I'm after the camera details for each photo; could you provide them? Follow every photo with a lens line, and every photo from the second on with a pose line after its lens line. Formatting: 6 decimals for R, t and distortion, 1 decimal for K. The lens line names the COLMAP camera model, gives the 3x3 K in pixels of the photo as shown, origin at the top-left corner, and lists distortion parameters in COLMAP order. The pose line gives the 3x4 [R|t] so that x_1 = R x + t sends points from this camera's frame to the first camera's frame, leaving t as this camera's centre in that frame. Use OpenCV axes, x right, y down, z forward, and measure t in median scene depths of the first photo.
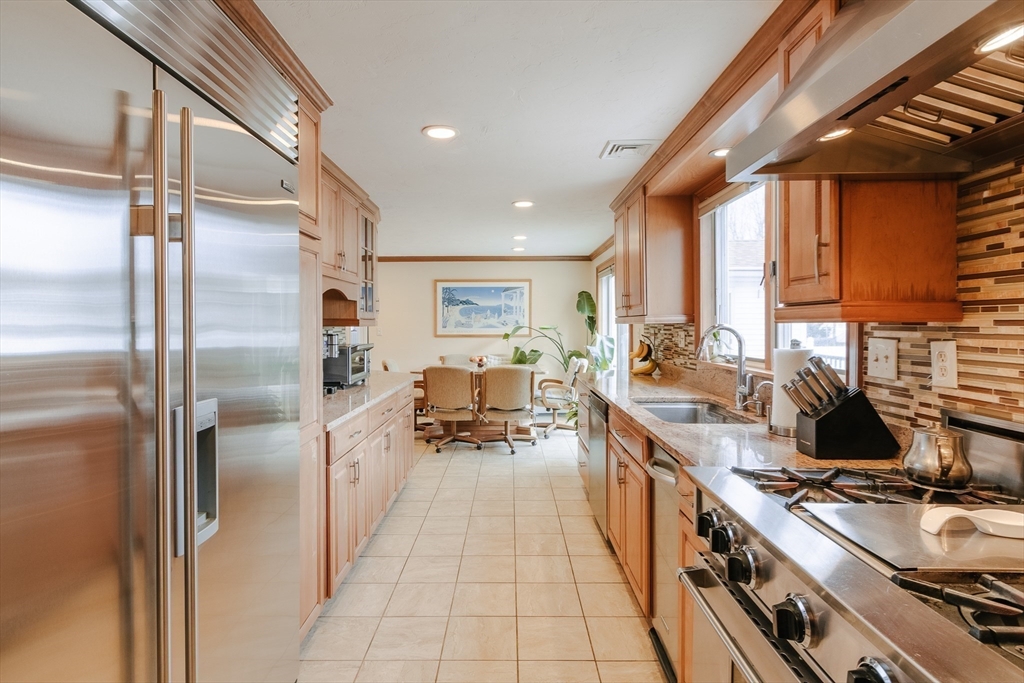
lens RADIAL K [[565.4, 0, 510.5], [0, 565.4, 332.7], [0, 0, 1]] dist [0.003456, 0.000018]
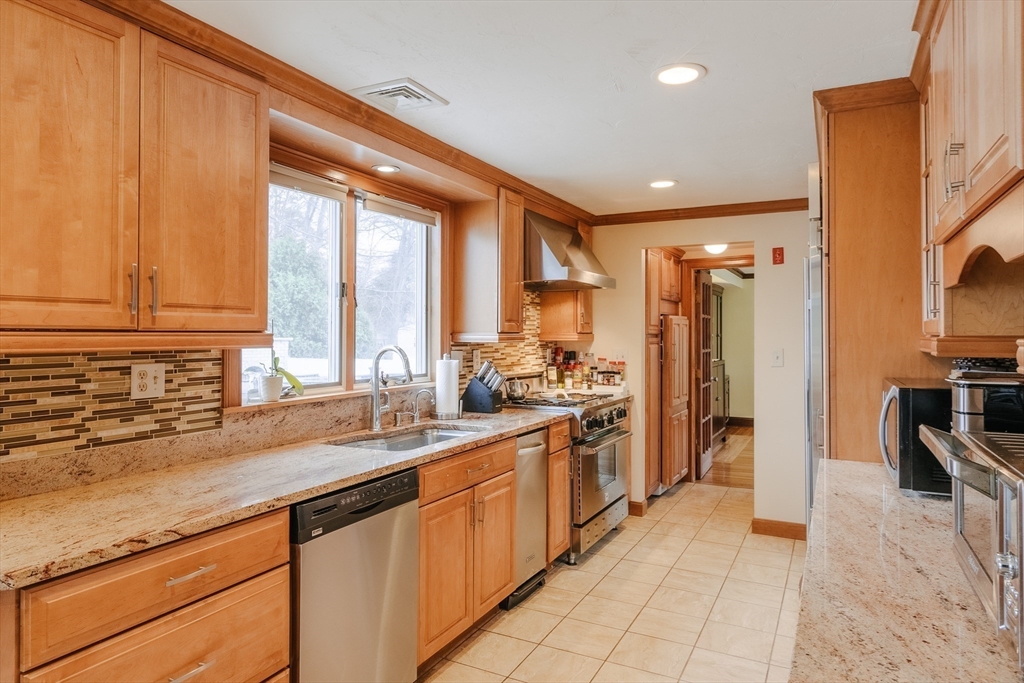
lens RADIAL K [[640.6, 0, 502.9], [0, 640.6, 332.3], [0, 0, 1]] dist [0.004955, 0.000145]
pose [[-0.894385, 0.004735, 0.447272, -0.402641], [0.008491, 0.999944, 0.006394, -0.058035], [-0.447217, 0.009516, -0.894375, 2.590744]]
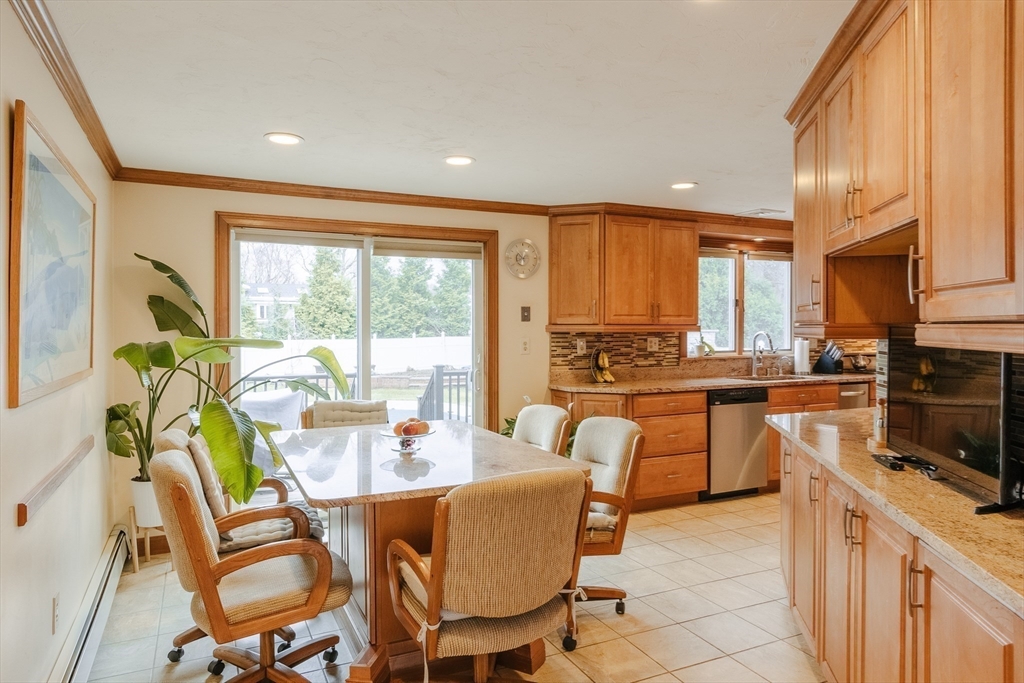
lens RADIAL K [[640.6, 0, 505.2], [0, 640.6, 332.4], [0, 0, 1]] dist [0.004955, 0.000145]
pose [[-0.447012, -0.000779, 0.894527, -1.563448], [0.016850, 0.999815, 0.009291, -0.062500], [-0.894369, 0.019227, -0.446916, 3.687335]]
